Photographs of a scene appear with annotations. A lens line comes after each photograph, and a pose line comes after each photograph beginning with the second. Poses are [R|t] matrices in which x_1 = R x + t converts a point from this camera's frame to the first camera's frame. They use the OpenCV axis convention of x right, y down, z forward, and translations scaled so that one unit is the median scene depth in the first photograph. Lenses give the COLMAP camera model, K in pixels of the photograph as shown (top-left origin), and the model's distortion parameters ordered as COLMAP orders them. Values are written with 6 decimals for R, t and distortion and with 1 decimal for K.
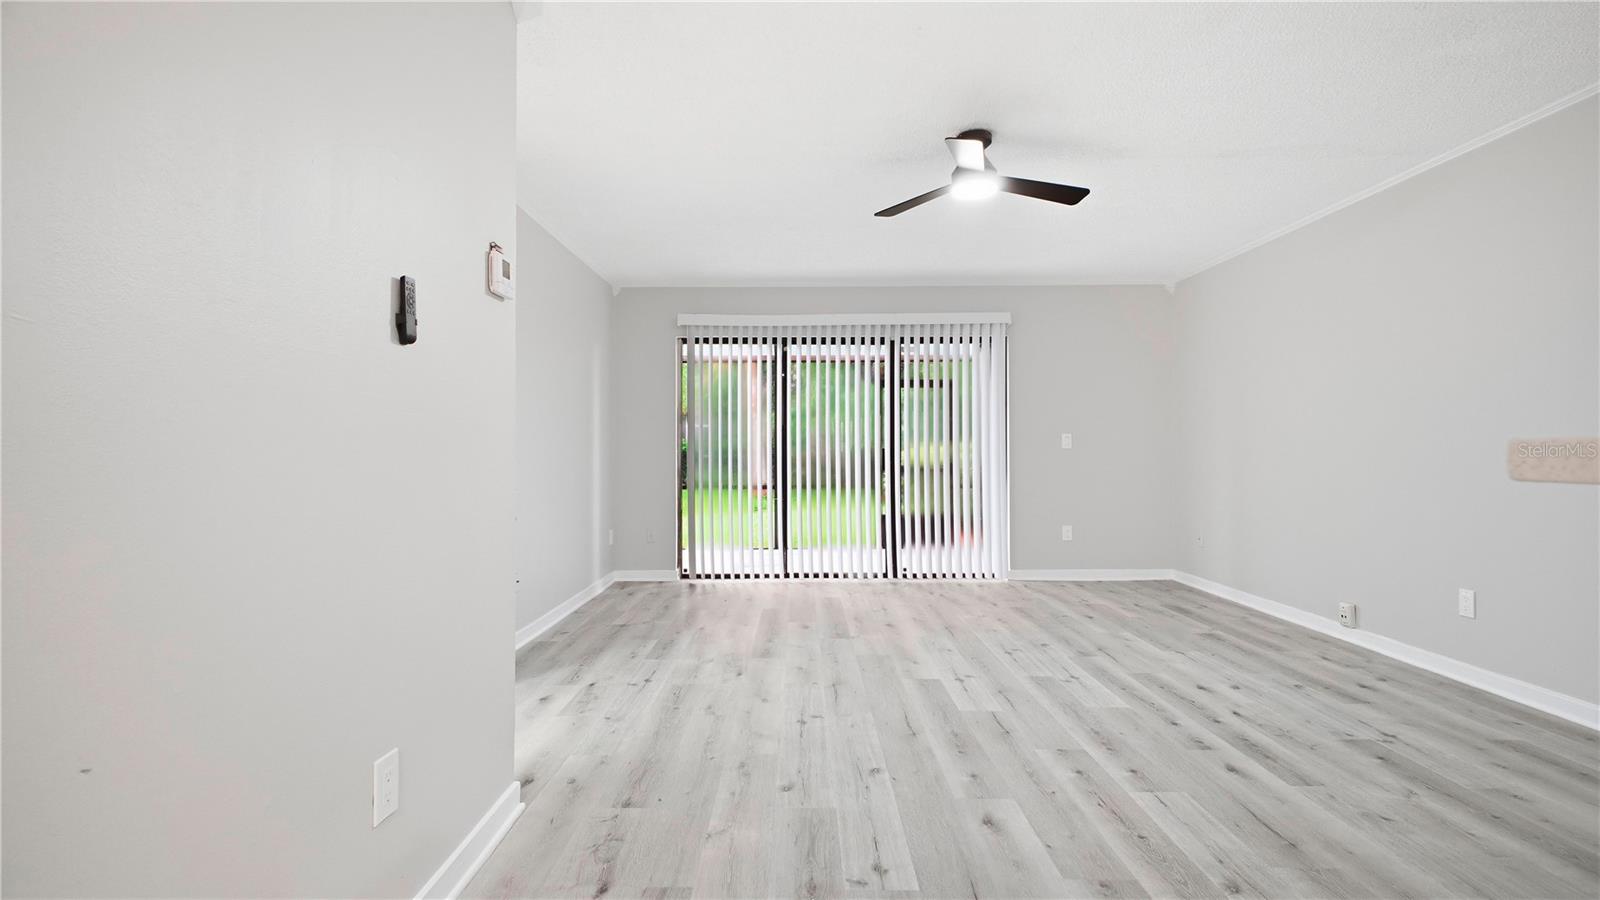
lens RADIAL K [[770.0, 0, 806.5], [0, 770.0, 435.8], [0, 0, 1]] dist [0.011708, -0.007189]
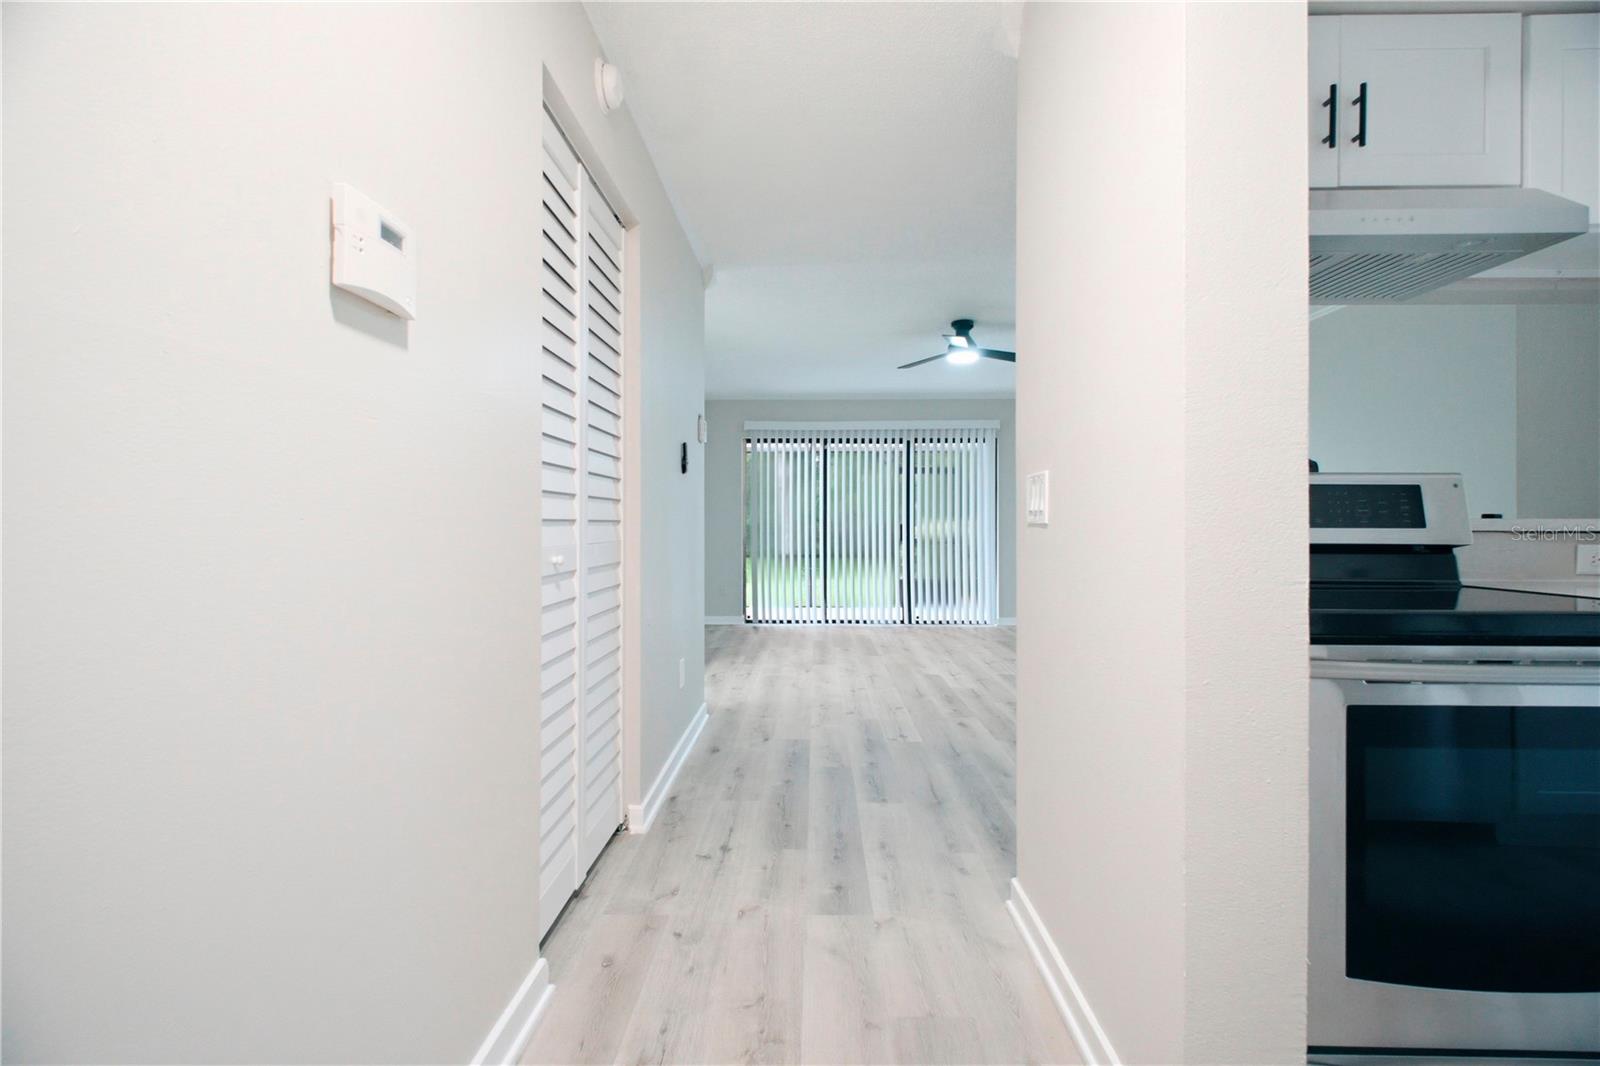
lens RADIAL K [[743.5, 0, 802.8], [0, 743.5, 526.8], [0, 0, 1]] dist [-0.001972, -0.001999]
pose [[0.999604, 0.001846, -0.028086, -0.058569], [-0.001349, 0.999842, 0.017706, -0.001421], [0.028114, -0.017661, 0.999449, -0.483304]]
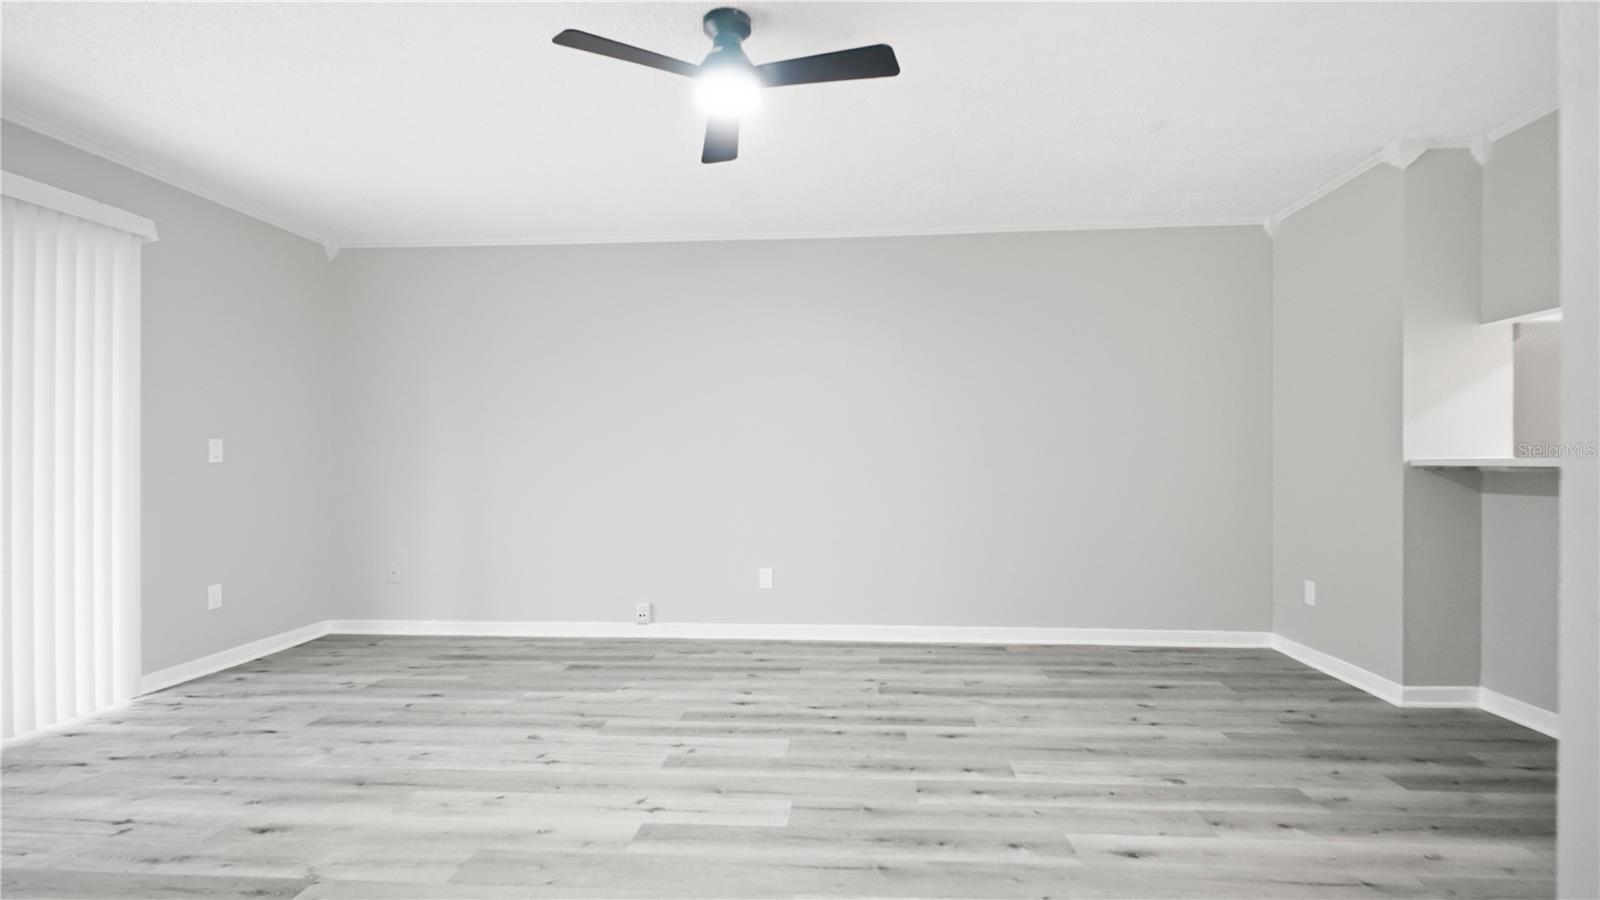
lens RADIAL K [[770.0, 0, 799.6], [0, 770.0, 466.8], [0, 0, 1]] dist [0.011708, -0.007189]
pose [[0.081264, -0.008313, 0.996658, -0.466587], [-0.014457, 0.999850, 0.009518, 0.008447], [-0.996588, -0.015182, 0.081132, 0.830641]]
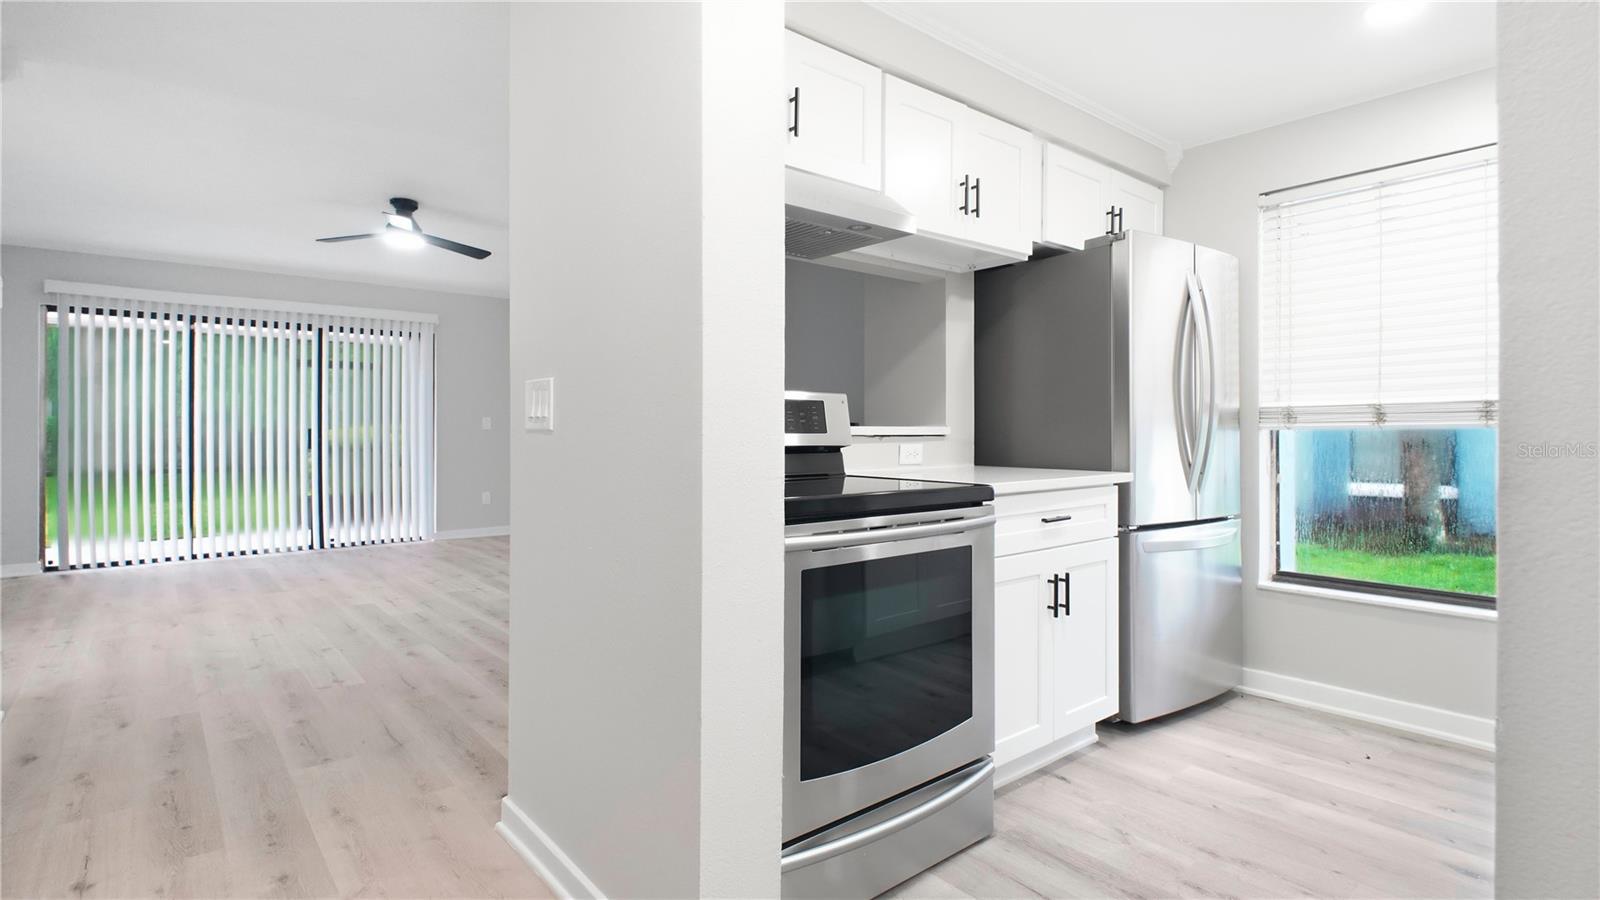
lens RADIAL K [[770.0, 0, 800.0], [0, 770.0, 428.4], [0, 0, 1]] dist [0.011708, -0.007189]
pose [[0.772255, 0.003046, 0.635306, -0.106206], [-0.011566, 0.999890, 0.009265, -0.002491], [-0.635208, -0.014503, 0.772205, -0.489757]]
